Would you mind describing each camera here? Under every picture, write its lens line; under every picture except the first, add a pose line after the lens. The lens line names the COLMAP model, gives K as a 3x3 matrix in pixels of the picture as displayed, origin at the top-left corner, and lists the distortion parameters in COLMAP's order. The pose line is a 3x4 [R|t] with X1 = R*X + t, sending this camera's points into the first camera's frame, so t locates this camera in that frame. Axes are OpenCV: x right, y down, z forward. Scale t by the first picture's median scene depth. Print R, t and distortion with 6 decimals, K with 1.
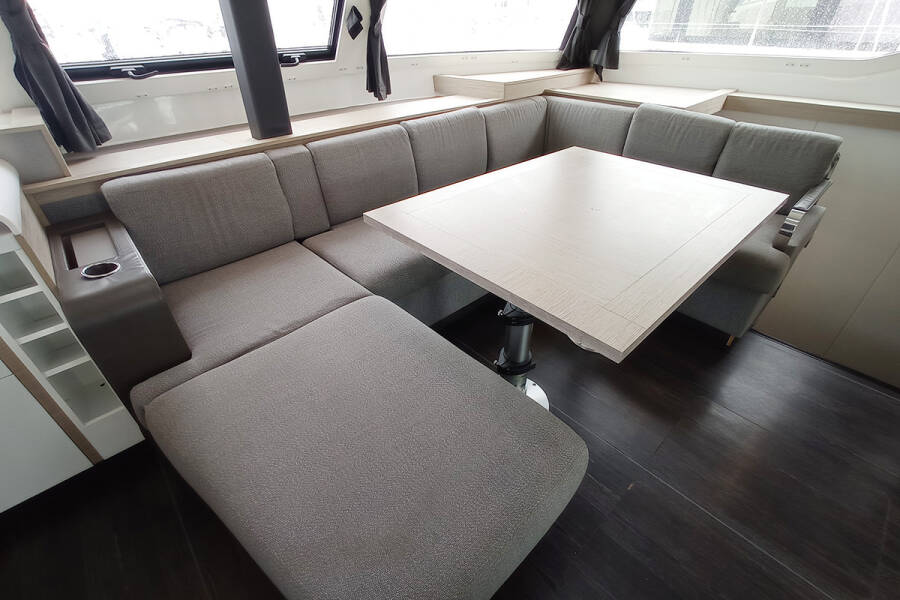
lens RADIAL K [[406.8, 0, 446.4], [0, 406.8, 298.5], [0, 0, 1]] dist [-0.037660, 0.011054]
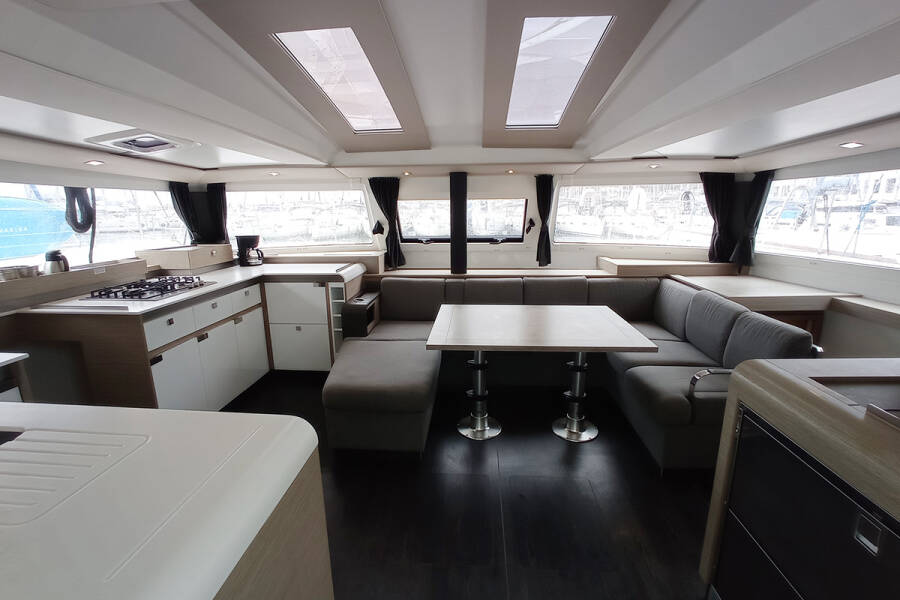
lens RADIAL K [[406.8, 0, 446.4], [0, 406.8, 298.5], [0, 0, 1]] dist [-0.037660, 0.011054]
pose [[0.686586, 0.164900, -0.708101, 0.944538], [-0.412456, 0.890390, -0.192574, 0.128258], [0.598731, 0.424279, 0.679344, -0.372831]]
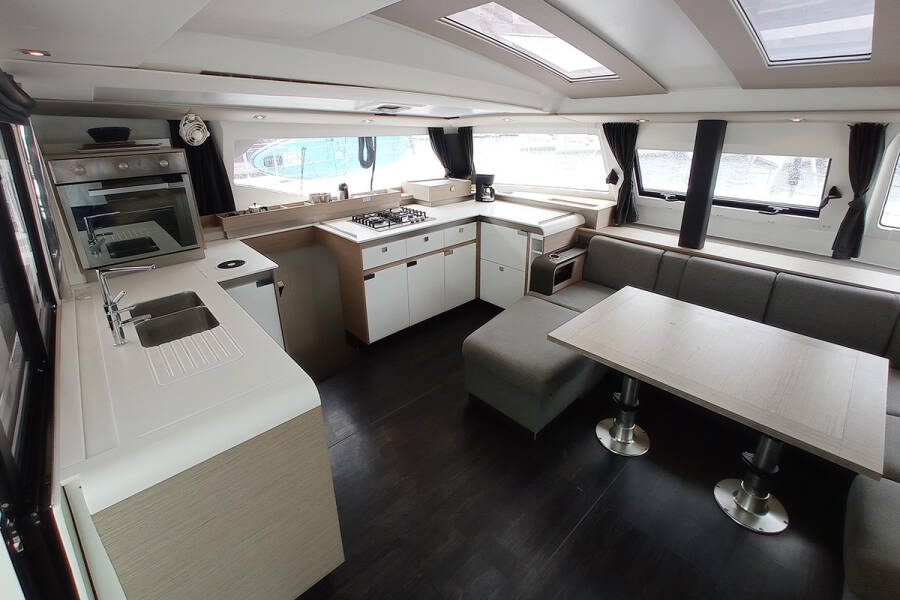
lens RADIAL K [[404.9, 0, 446.4], [0, 404.9, 261.1], [0, 0, 1]] dist [-0.047111, 0.011183]
pose [[0.007996, 0.341664, -0.939788, 1.035573], [-0.560871, 0.779599, 0.278654, -0.228942], [0.827864, 0.524872, 0.197863, -0.120091]]
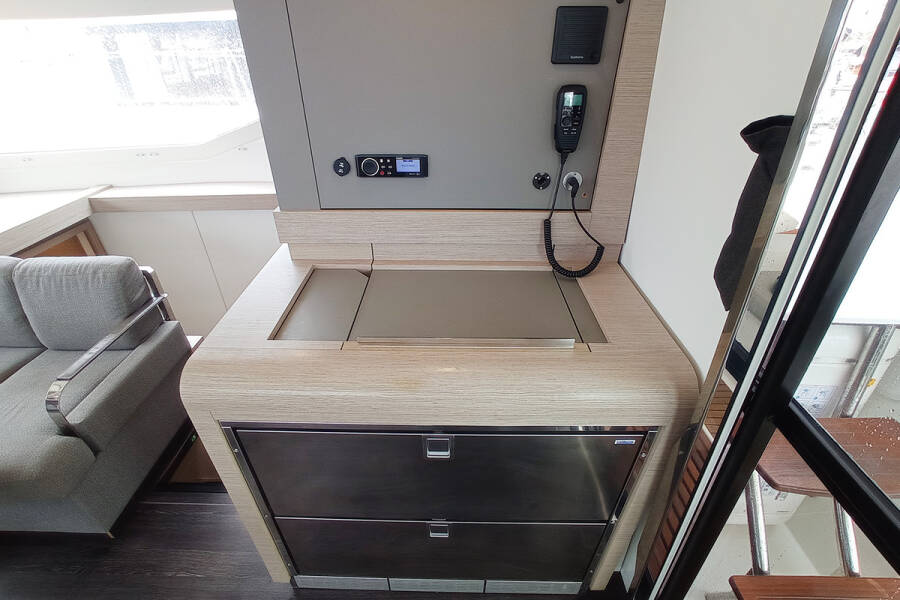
lens RADIAL K [[406.8, 0, 446.4], [0, 406.8, 298.5], [0, 0, 1]] dist [-0.037660, 0.011054]
pose [[0.690084, -0.377892, 0.617238, 0.794527], [0.415169, 0.905275, 0.090070, -0.097287], [-0.592806, 0.194102, 0.781604, -0.085735]]
